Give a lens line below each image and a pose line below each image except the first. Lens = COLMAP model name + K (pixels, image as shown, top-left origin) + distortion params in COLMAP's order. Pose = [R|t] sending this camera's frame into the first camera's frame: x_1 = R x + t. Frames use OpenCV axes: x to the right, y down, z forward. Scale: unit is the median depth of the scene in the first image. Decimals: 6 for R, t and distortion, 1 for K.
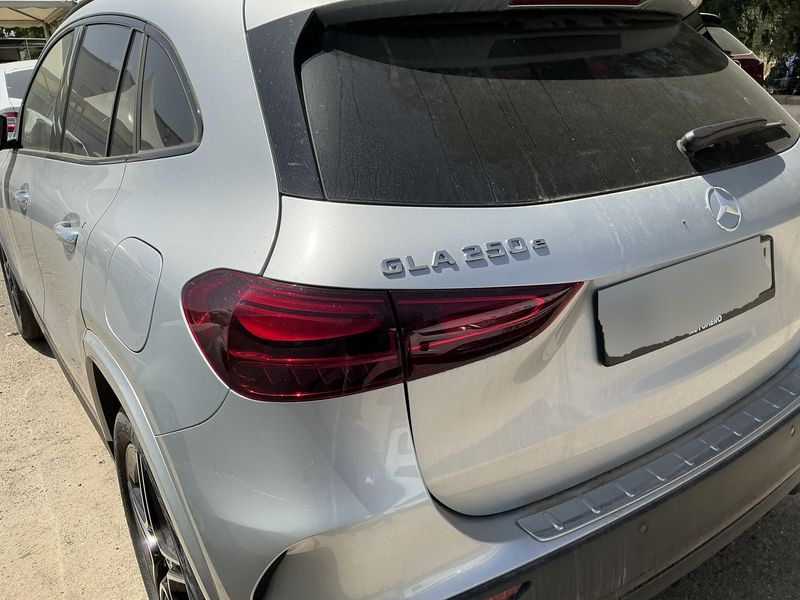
lens RADIAL K [[674.5, 0, 400.0], [0, 674.5, 300.0], [0, 0, 1]] dist [0.114415, -0.235069]
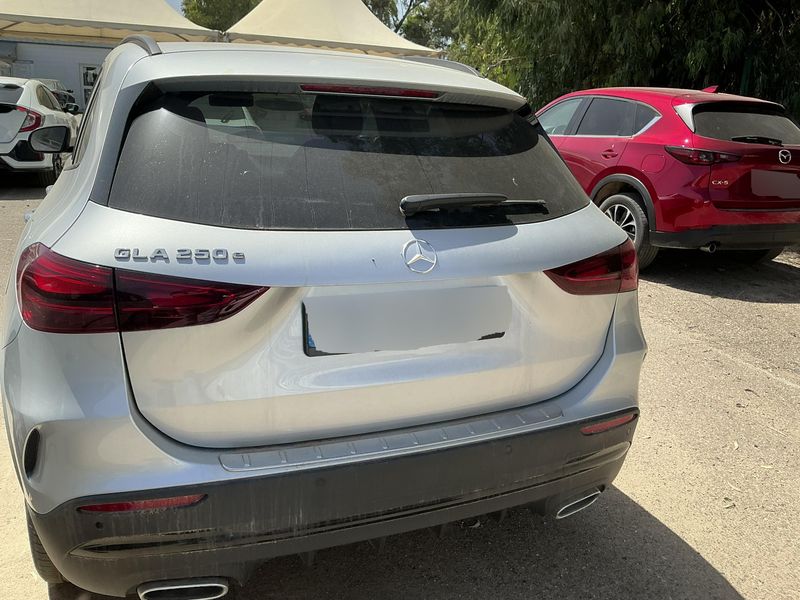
lens RADIAL K [[674.5, 0, 400.0], [0, 674.5, 300.0], [0, 0, 1]] dist [0.114415, -0.235069]
pose [[0.976883, 0.146864, -0.155338, 0.785589], [-0.156510, 0.986320, -0.051744, 0.032327], [0.145614, 0.074860, 0.986505, -0.375226]]
